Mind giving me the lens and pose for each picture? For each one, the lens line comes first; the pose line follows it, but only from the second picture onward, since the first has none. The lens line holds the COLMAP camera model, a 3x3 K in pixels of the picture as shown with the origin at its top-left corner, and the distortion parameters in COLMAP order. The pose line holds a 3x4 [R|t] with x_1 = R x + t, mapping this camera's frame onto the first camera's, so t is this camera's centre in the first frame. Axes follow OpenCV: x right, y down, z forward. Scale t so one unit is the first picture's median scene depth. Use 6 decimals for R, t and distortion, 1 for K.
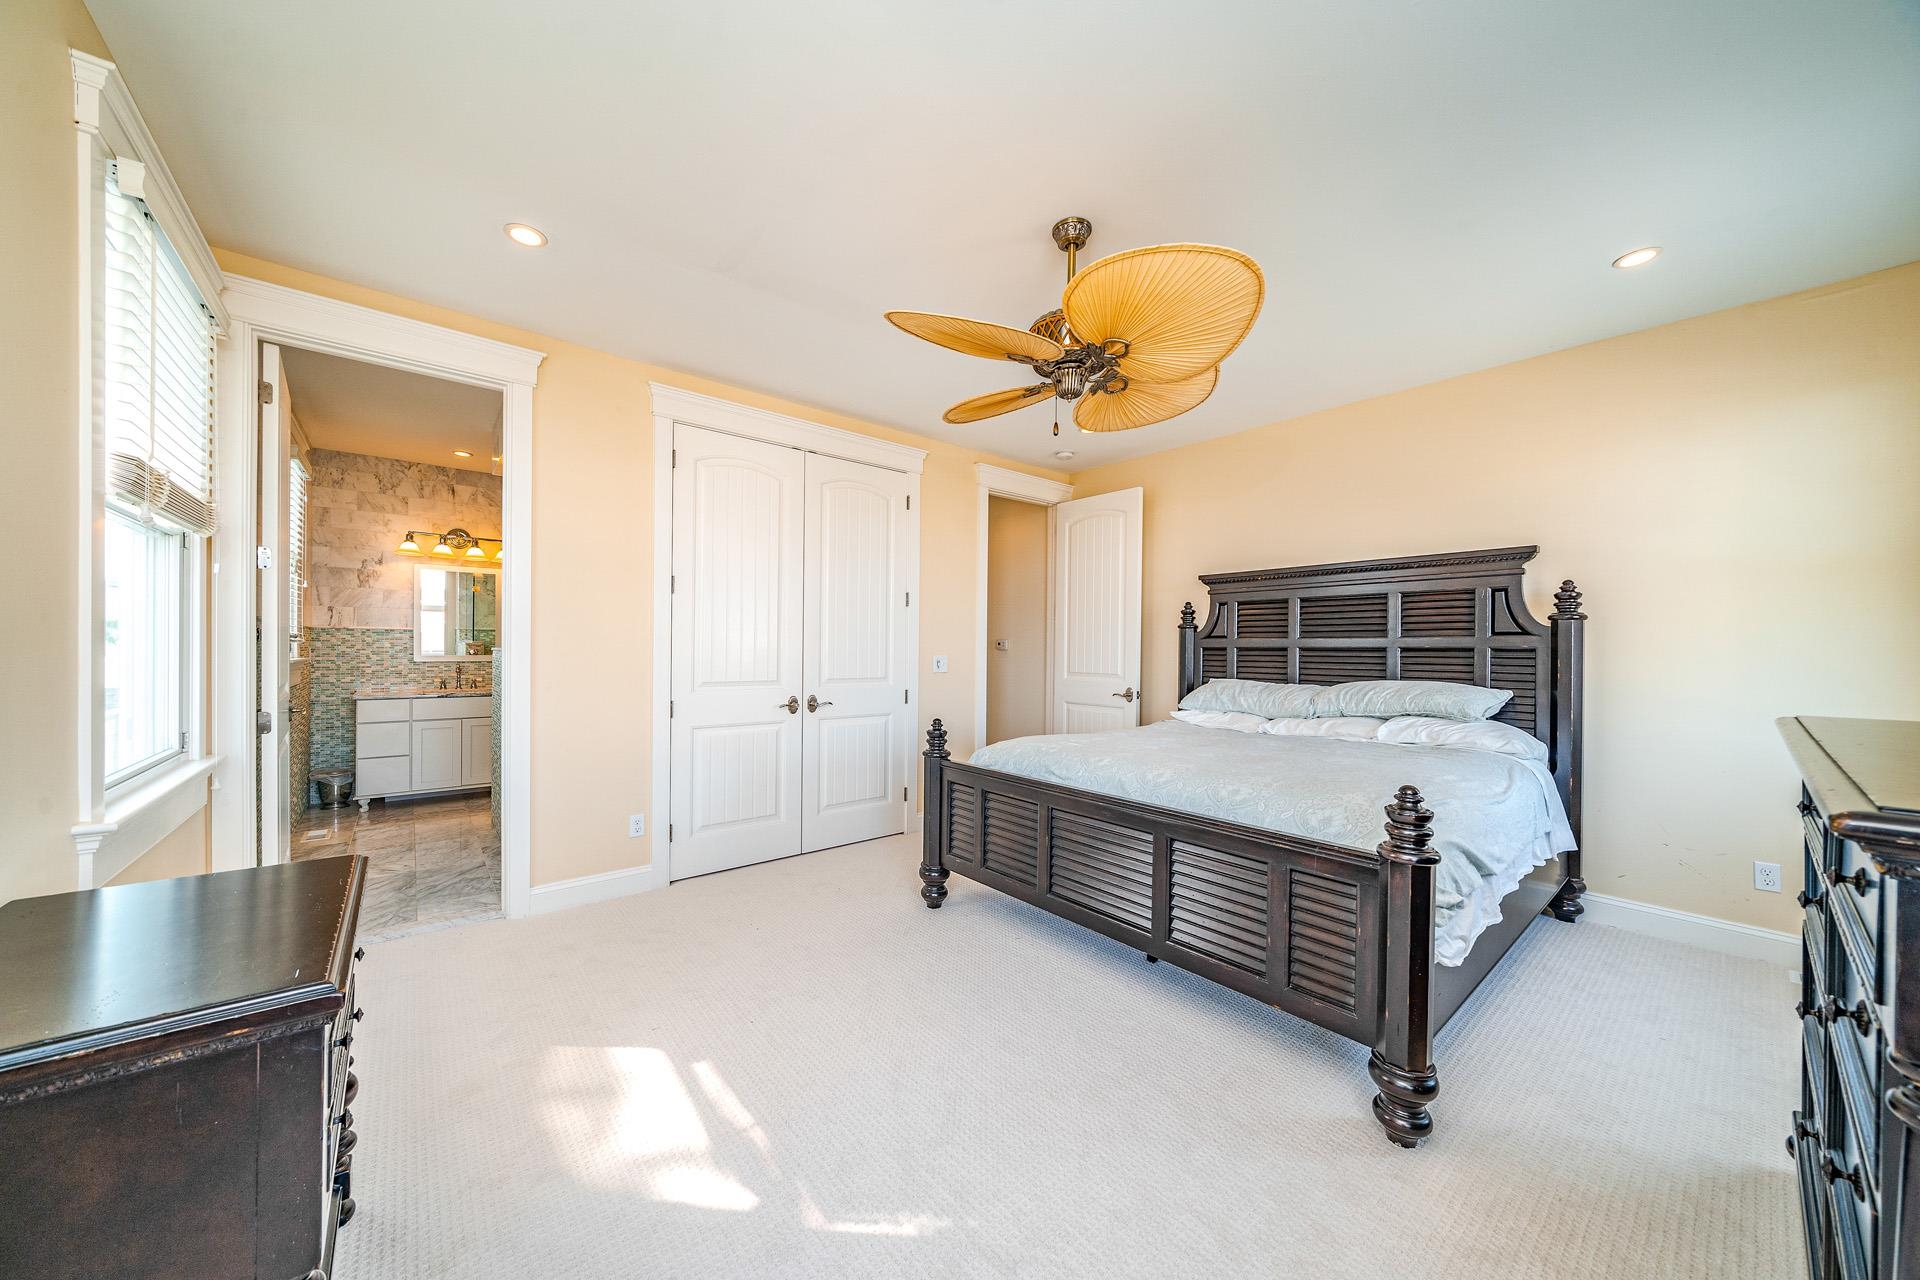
lens RADIAL K [[657.9, 0, 955.9], [0, 657.9, 645.9], [0, 0, 1]] dist [-0.005612, 0.000011]
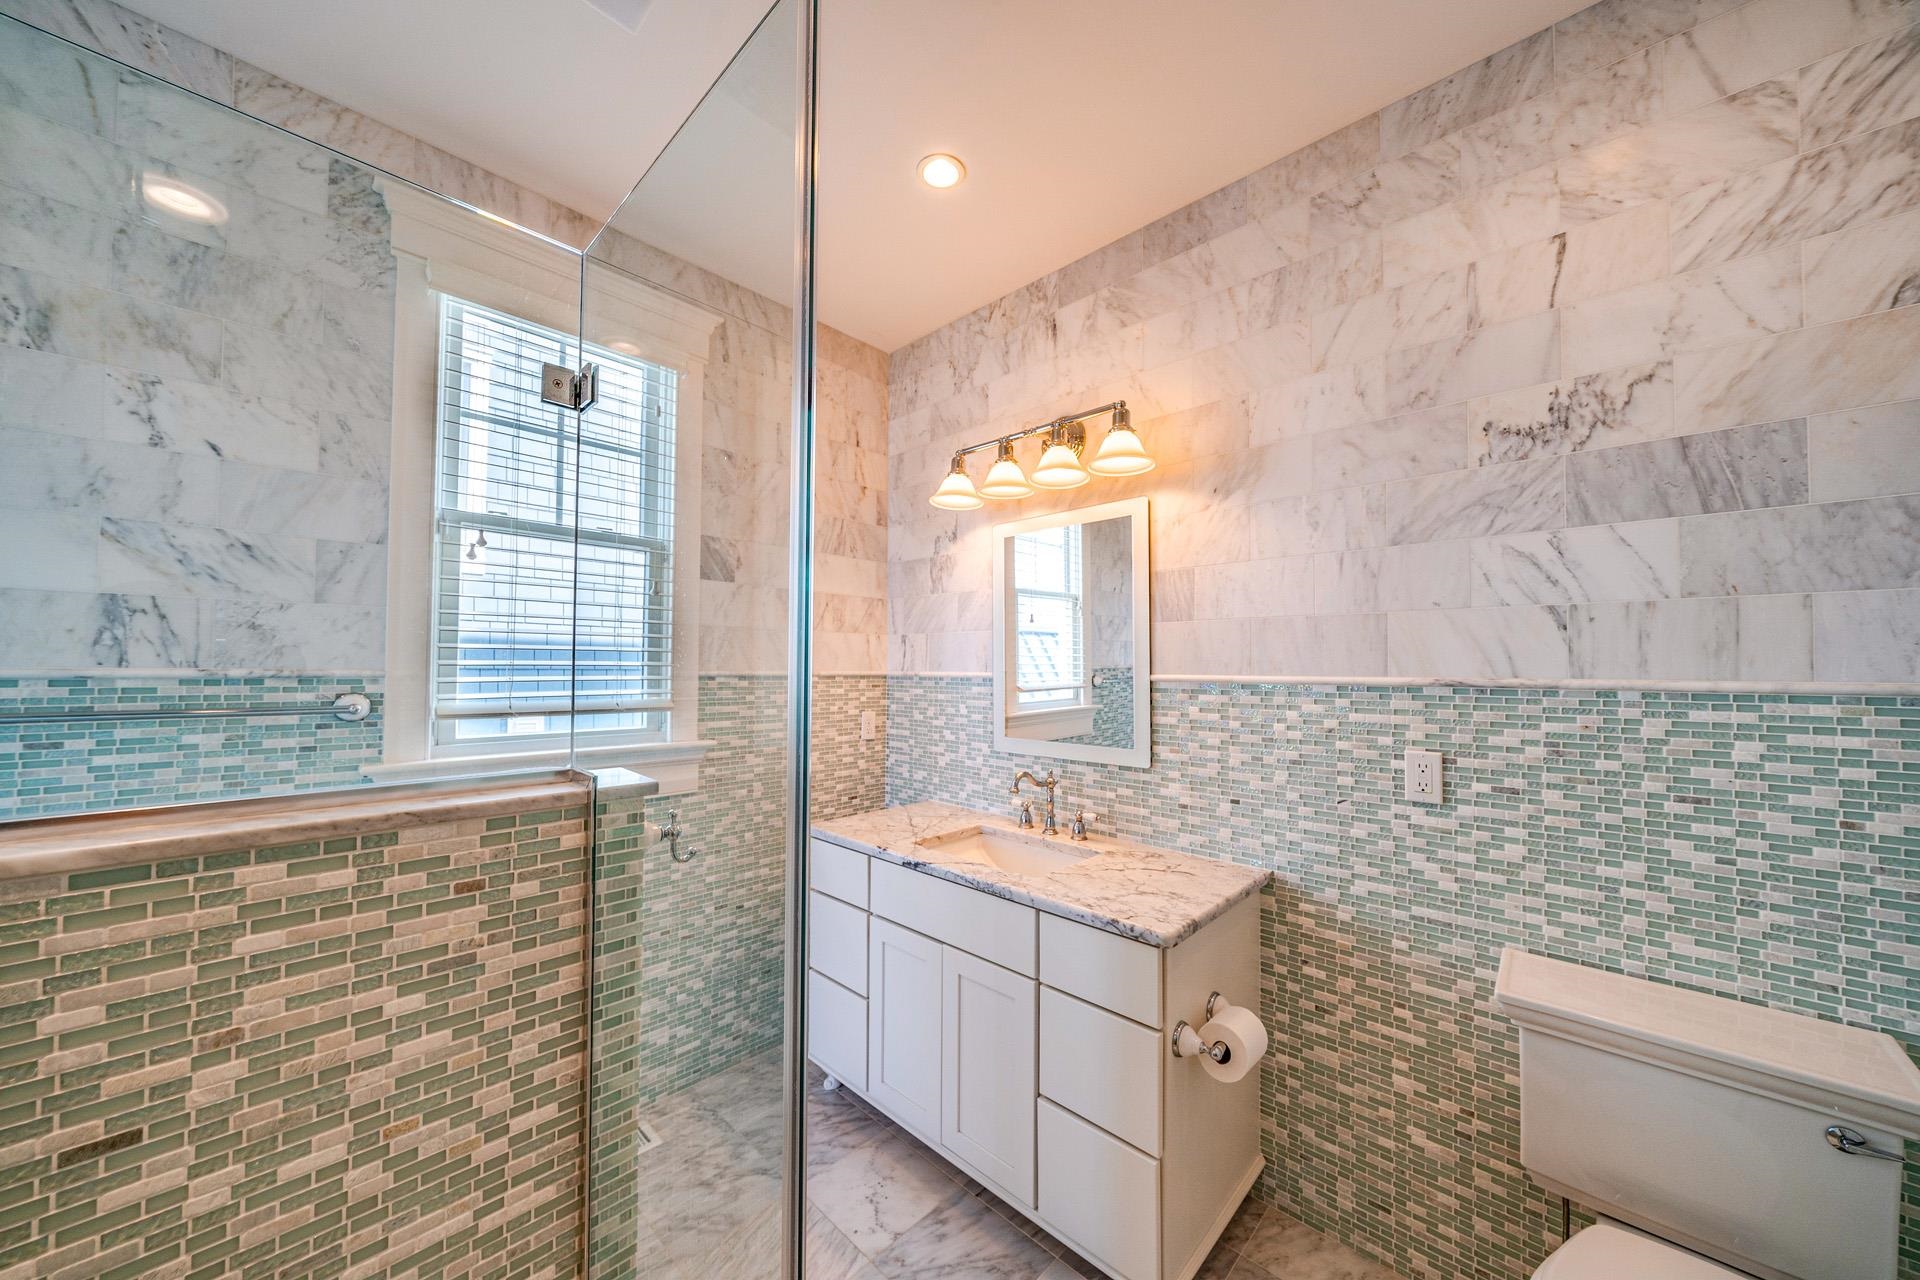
lens RADIAL K [[657.9, 0, 955.7], [0, 657.9, 655.9], [0, 0, 1]] dist [-0.005612, 0.000011]
pose [[0.111700, -0.026310, -0.993394, -0.404339], [-0.002779, 0.999637, -0.026788, -0.027968], [0.993738, 0.005753, 0.111586, 0.948794]]
